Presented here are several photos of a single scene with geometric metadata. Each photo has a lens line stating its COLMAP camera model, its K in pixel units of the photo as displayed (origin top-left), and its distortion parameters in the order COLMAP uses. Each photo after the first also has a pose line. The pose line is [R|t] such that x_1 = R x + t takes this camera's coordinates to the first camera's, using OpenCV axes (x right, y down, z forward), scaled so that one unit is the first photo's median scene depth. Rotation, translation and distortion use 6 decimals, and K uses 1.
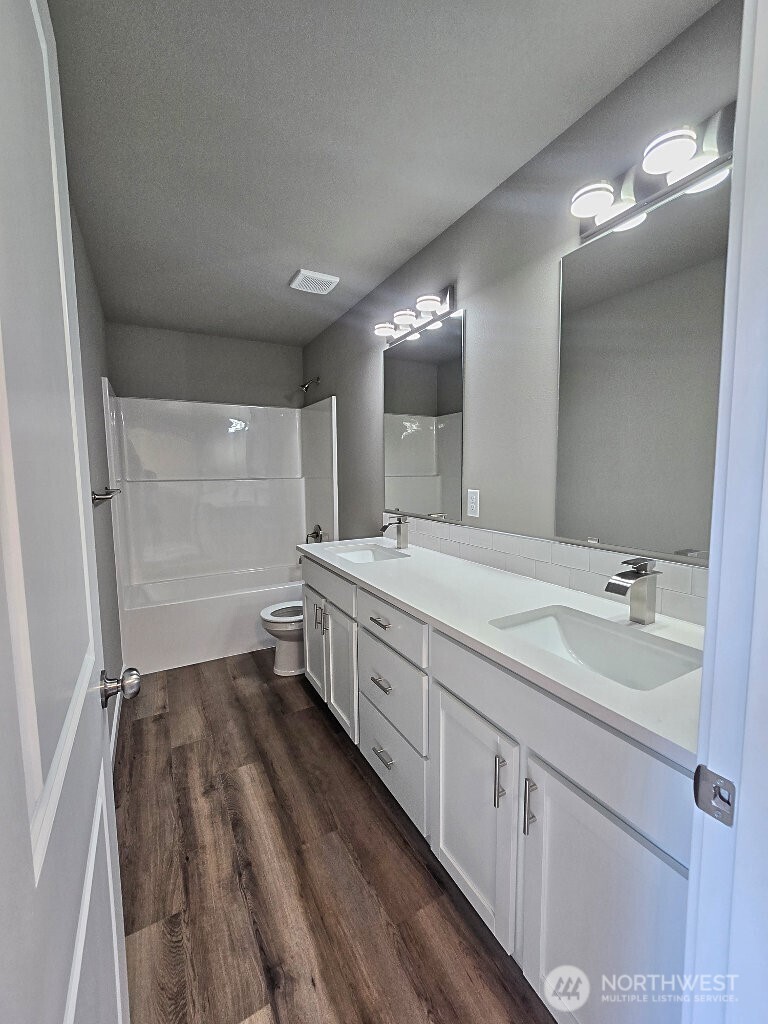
lens RADIAL K [[420.5, 0, 389.2], [0, 420.5, 506.2], [0, 0, 1]] dist [-0.001763, 0.001063]
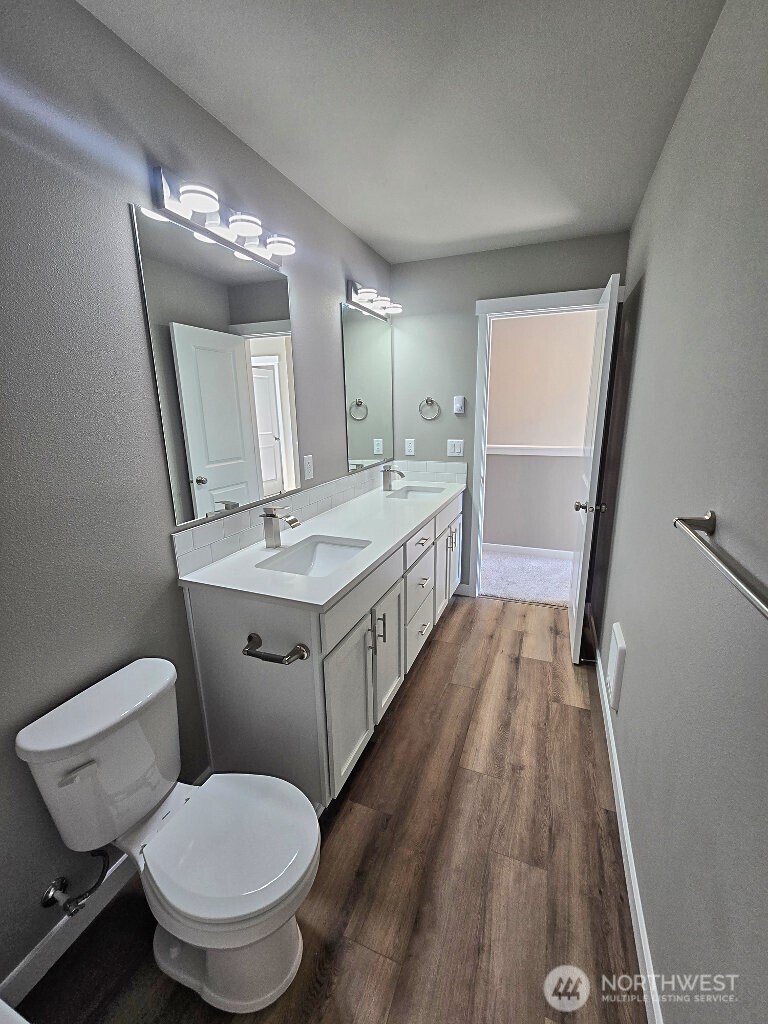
lens RADIAL K [[420.5, 0, 389.2], [0, 420.5, 506.2], [0, 0, 1]] dist [-0.001763, 0.001063]
pose [[-0.634571, -0.159918, 0.756139, -0.842975], [0.083709, 0.958382, 0.272942, -0.205336], [-0.768318, 0.236496, -0.594775, 1.589653]]
